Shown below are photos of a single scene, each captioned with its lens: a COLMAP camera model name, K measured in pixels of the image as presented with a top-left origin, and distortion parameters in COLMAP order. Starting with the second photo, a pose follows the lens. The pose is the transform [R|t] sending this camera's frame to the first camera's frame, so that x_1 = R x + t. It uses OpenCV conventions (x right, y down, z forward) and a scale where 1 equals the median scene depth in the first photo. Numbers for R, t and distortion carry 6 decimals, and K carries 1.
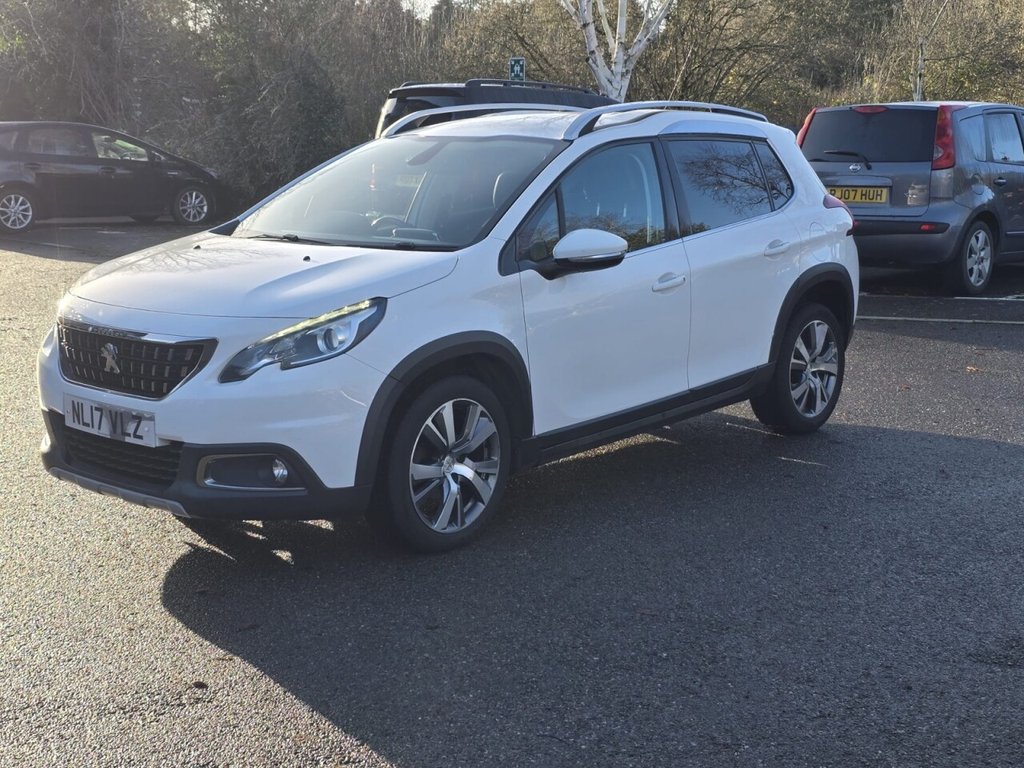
lens RADIAL K [[1444.3, 0, 524.8], [0, 1444.3, 351.6], [0, 0, 1]] dist [0.143435, -0.341062]
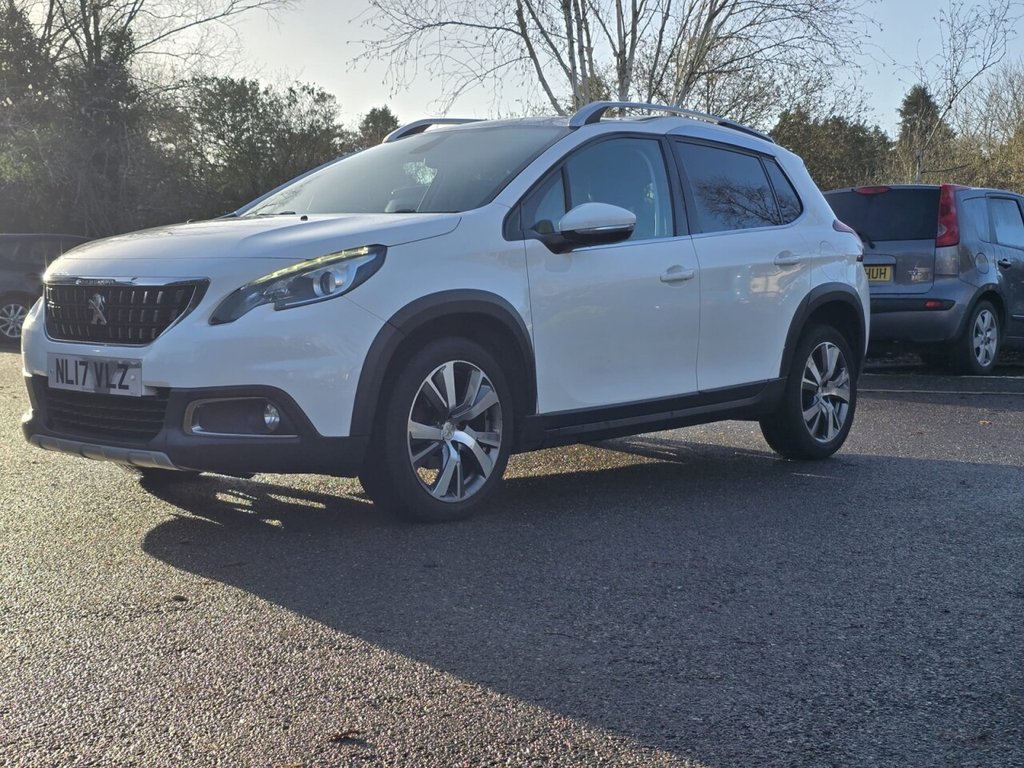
lens RADIAL K [[1438.2, 0, 512.0], [0, 1438.2, 384.0], [0, 0, 1]] dist [0.104895, -0.142029]
pose [[0.999949, 0.008269, -0.005774, -0.005593], [-0.008786, 0.995324, -0.096196, 0.136532], [0.004951, 0.096241, 0.995346, 0.054991]]
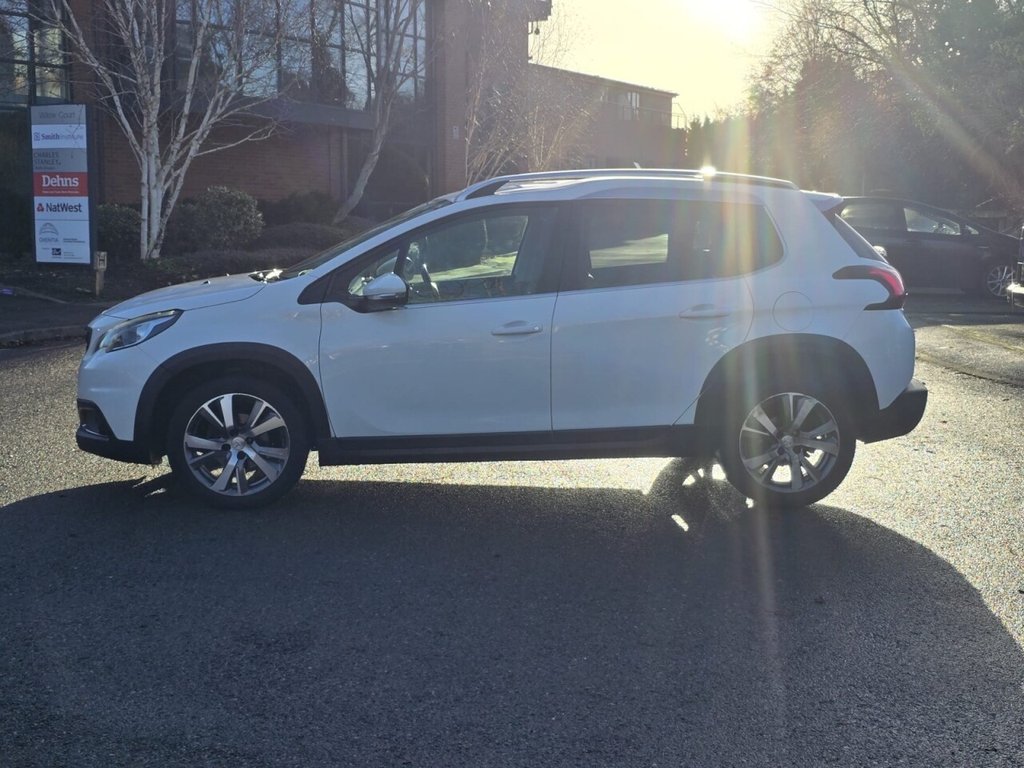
lens RADIAL K [[1438.2, 0, 512.0], [0, 1438.2, 384.0], [0, 0, 1]] dist [0.104895, -0.142029]
pose [[0.703860, 0.084712, -0.705270, 1.023237], [-0.123916, 0.992283, -0.004482, -0.000351], [0.699447, 0.090548, 0.708925, 0.243850]]
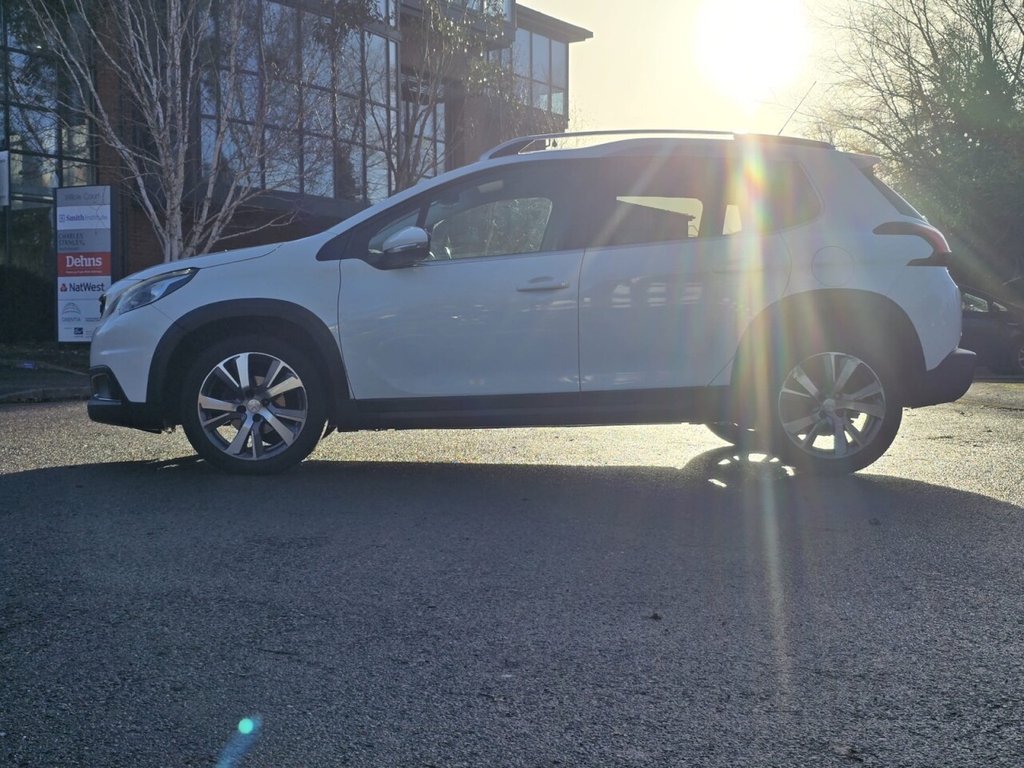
lens RADIAL K [[1443.0, 0, 485.6], [0, 1443.0, 365.1], [0, 0, 1]] dist [0.147112, -0.361720]
pose [[0.681210, 0.016896, -0.731893, 0.991830], [-0.118966, 0.989000, -0.087896, 0.127894], [0.722357, 0.146946, 0.675727, 0.289495]]
